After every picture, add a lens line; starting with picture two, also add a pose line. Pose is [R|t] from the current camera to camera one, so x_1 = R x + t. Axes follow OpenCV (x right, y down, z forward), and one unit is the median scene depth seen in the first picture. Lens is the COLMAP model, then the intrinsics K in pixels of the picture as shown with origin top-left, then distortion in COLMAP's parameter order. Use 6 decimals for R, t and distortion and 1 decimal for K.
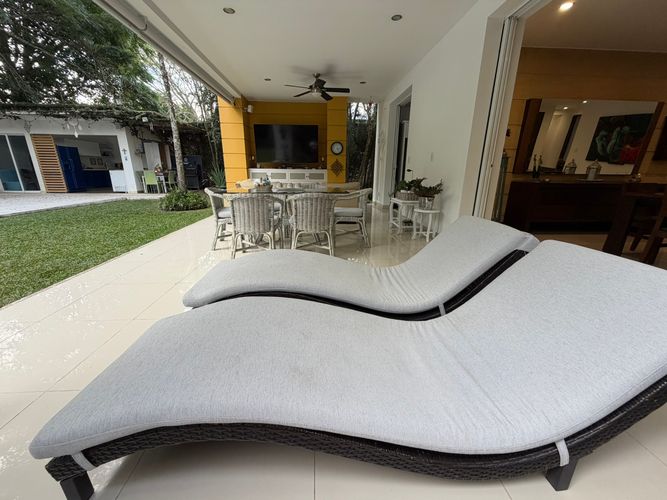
lens RADIAL K [[266.4, 0, 335.0], [0, 266.4, 248.7], [0, 0, 1]] dist [-0.001262, 0.000123]
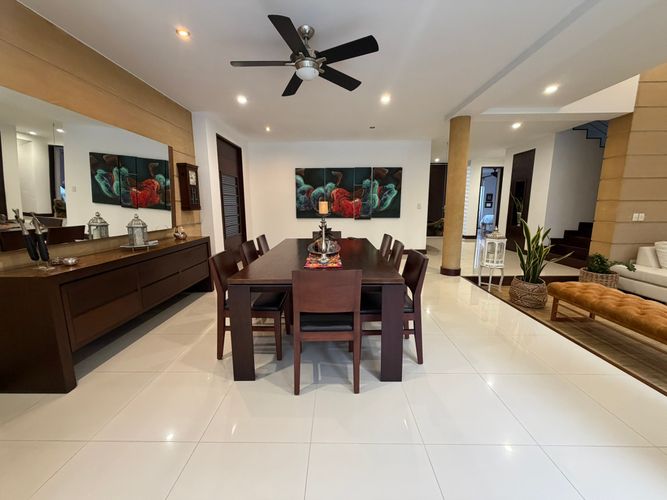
lens RADIAL K [[266.4, 0, 333.5], [0, 266.4, 247.8], [0, 0, 1]] dist [-0.001262, 0.000123]
pose [[0.079231, -0.164545, 0.983182, 0.198004], [0.282766, 0.949482, 0.136117, -0.113676], [-0.955911, 0.267226, 0.121756, 0.260710]]
